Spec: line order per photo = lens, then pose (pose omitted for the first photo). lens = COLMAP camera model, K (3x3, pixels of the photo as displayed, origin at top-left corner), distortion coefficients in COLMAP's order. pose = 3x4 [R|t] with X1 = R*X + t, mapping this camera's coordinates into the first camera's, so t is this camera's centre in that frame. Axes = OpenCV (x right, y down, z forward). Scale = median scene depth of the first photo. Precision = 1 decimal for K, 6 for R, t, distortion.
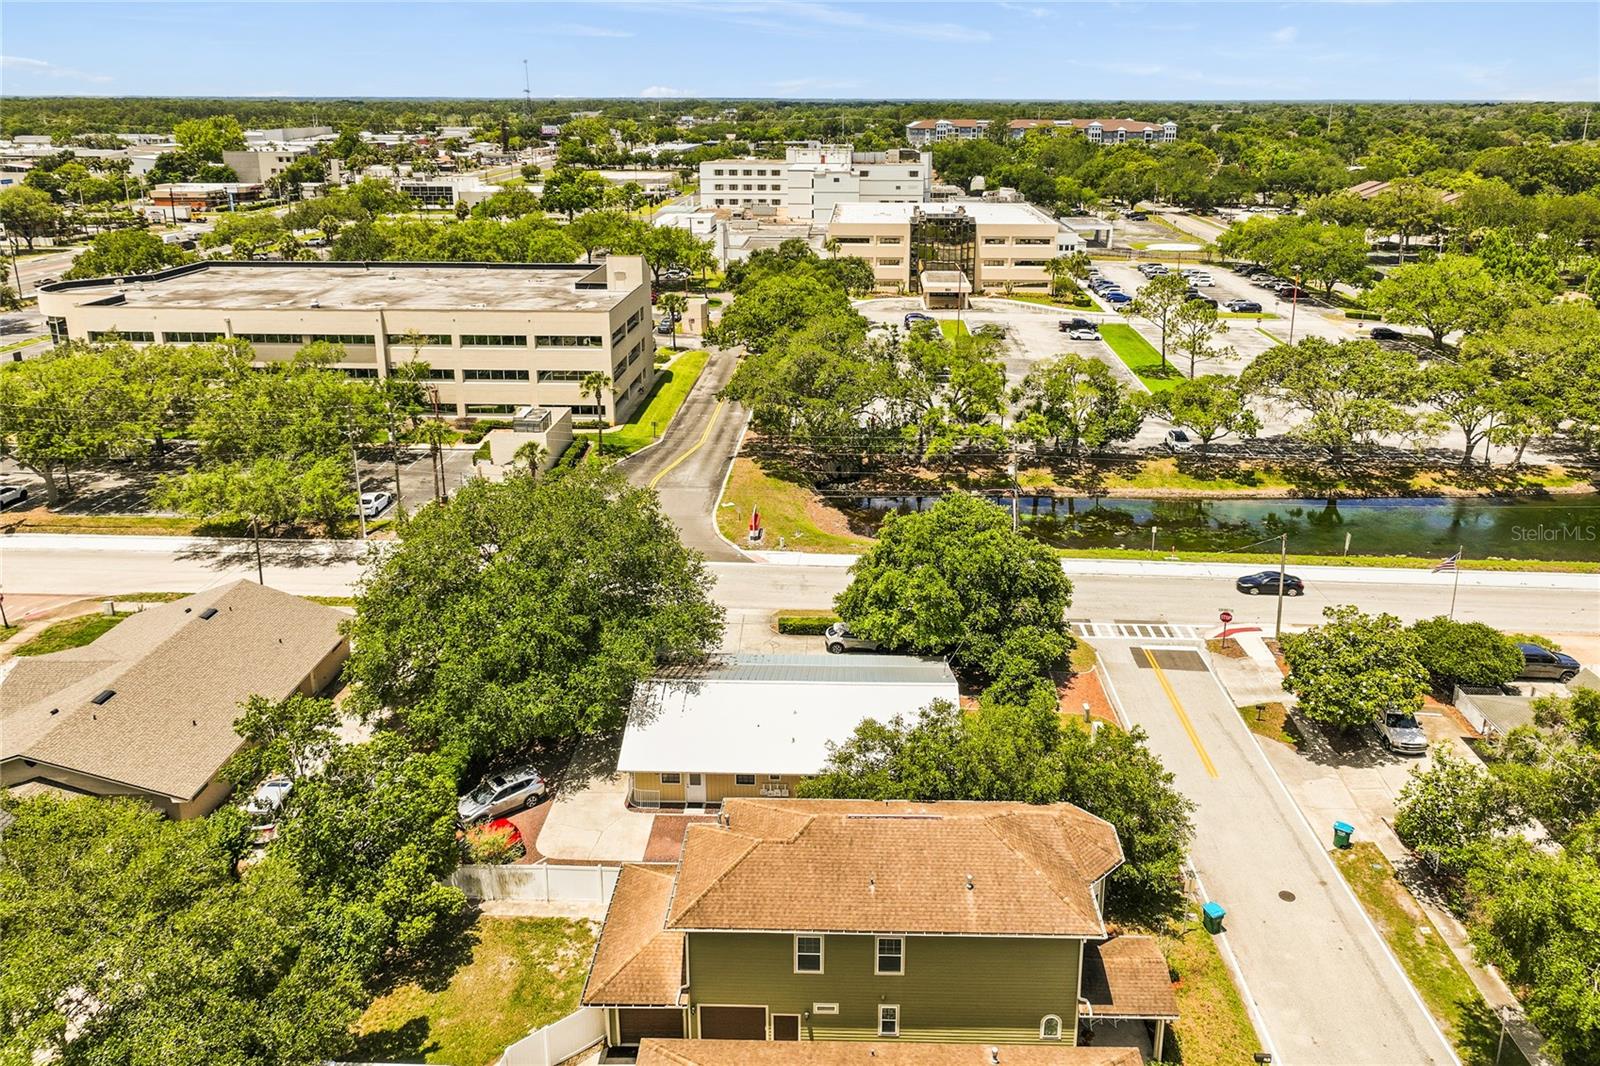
lens RADIAL K [[1177.7, 0, 833.8], [0, 1177.7, 531.7], [0, 0, 1]] dist [-0.001852, -0.000198]
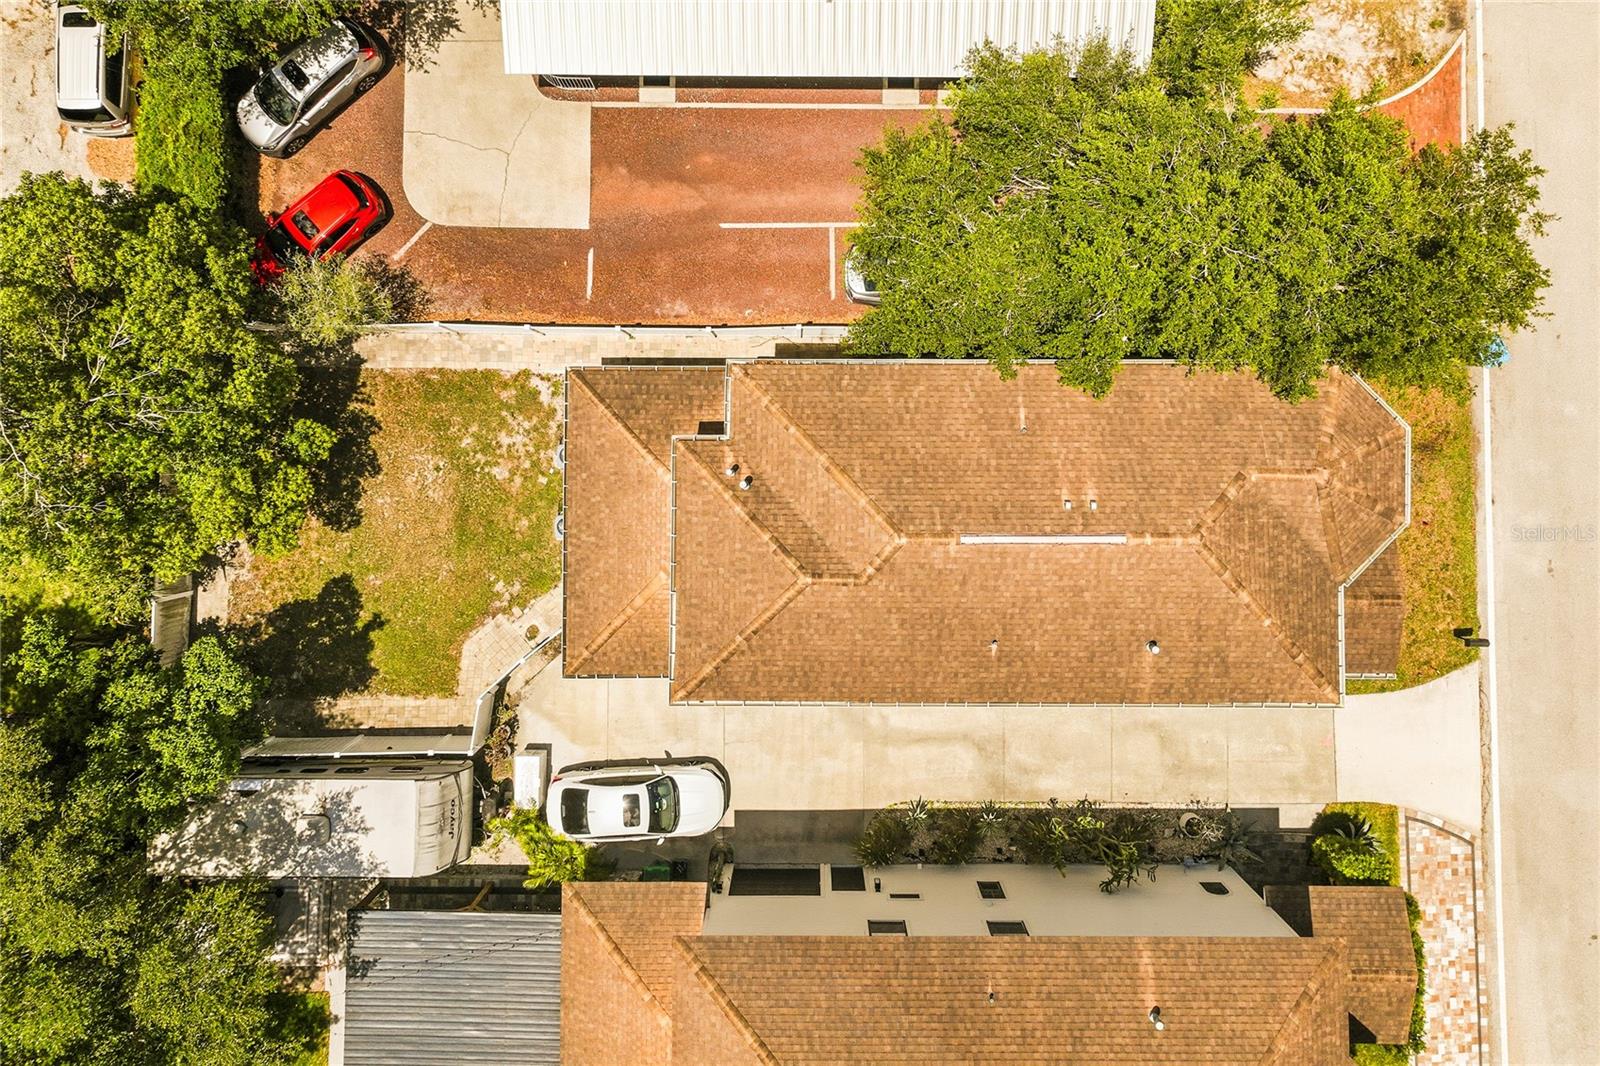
lens RADIAL K [[1177.7, 0, 833.8], [0, 1177.7, 531.7], [0, 0, 1]] dist [-0.001852, -0.000198]
pose [[0.999902, -0.013895, 0.001874, -0.044069], [0.003455, 0.373692, 0.927547, -0.251459], [-0.013589, -0.927449, 0.373703, 0.695194]]
